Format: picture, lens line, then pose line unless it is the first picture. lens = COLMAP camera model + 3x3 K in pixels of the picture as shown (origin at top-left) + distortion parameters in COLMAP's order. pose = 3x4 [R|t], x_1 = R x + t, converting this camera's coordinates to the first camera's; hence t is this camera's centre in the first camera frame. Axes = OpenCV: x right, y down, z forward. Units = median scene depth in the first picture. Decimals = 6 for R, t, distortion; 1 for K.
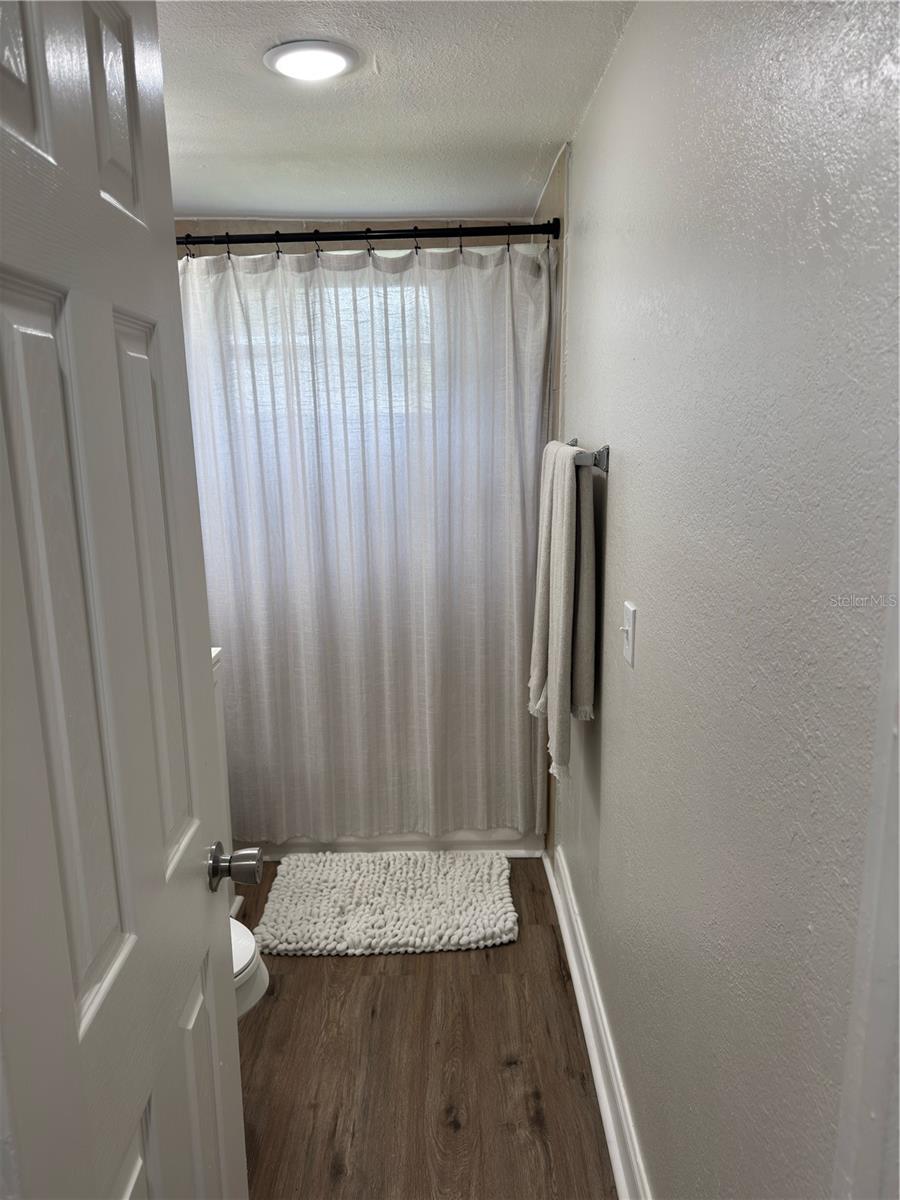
lens RADIAL K [[835.0, 0, 450.0], [0, 835.0, 600.0], [0, 0, 1]] dist [0.036340, -0.005206]
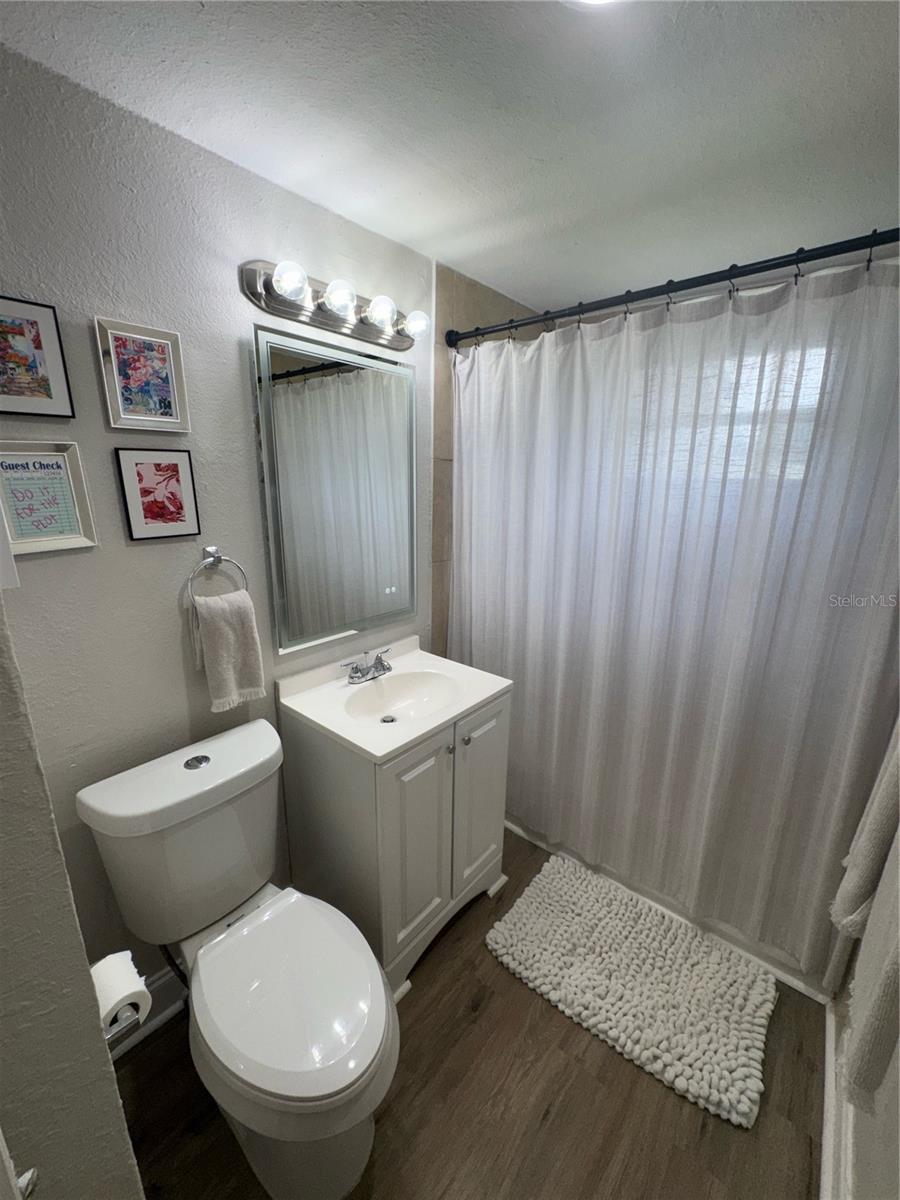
lens RADIAL K [[481.7, 0, 441.8], [0, 481.7, 602.6], [0, 0, 1]] dist [-0.008355, -0.000150]
pose [[0.765734, 0.183297, -0.616484, 0.038320], [-0.158432, 0.982749, 0.095409, -0.095119], [0.623338, 0.024613, 0.781565, 0.416184]]
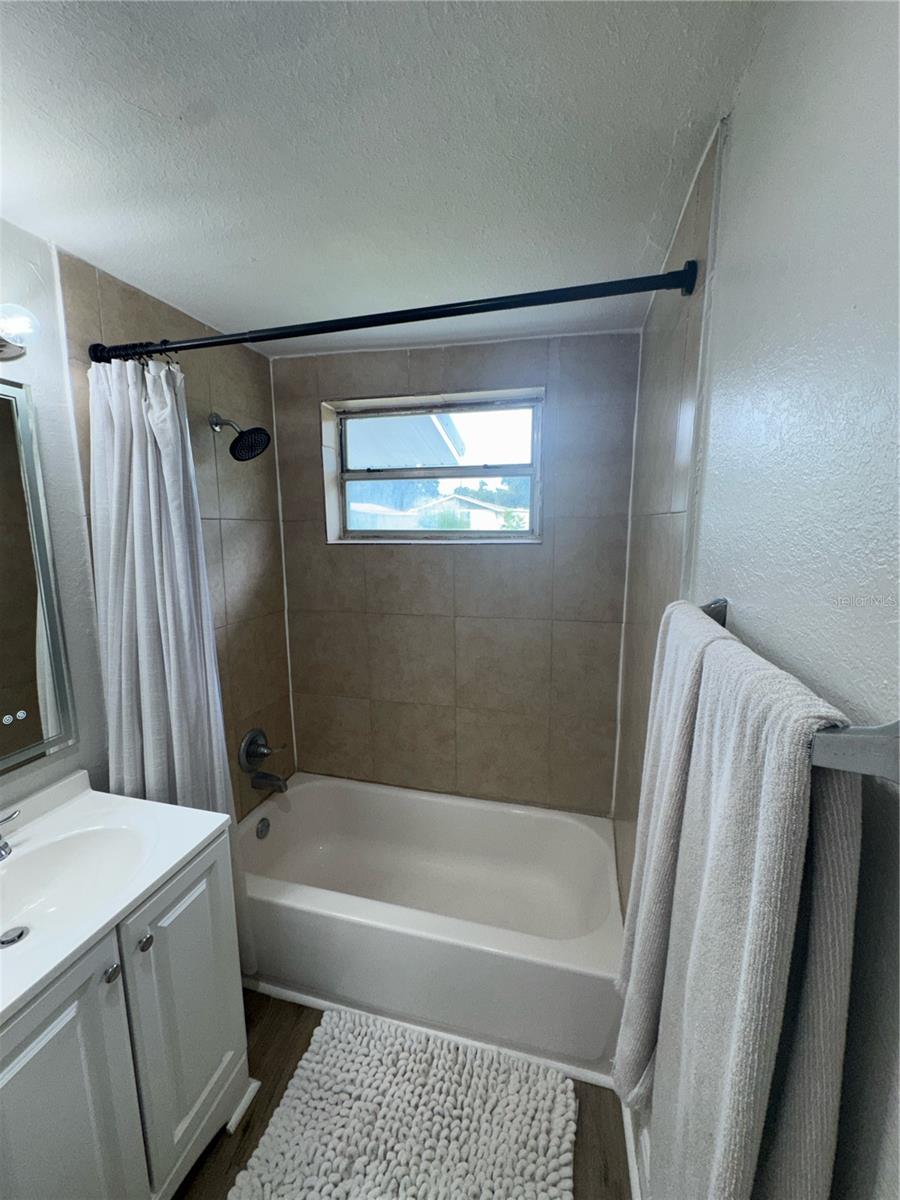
lens RADIAL K [[476.9, 0, 452.7], [0, 476.9, 595.0], [0, 0, 1]] dist [-0.019236, -0.000083]
pose [[0.970092, 0.049657, -0.237603, 0.041905], [-0.063372, 0.996715, -0.050430, -0.150678], [0.234319, 0.063979, 0.970052, 0.575633]]
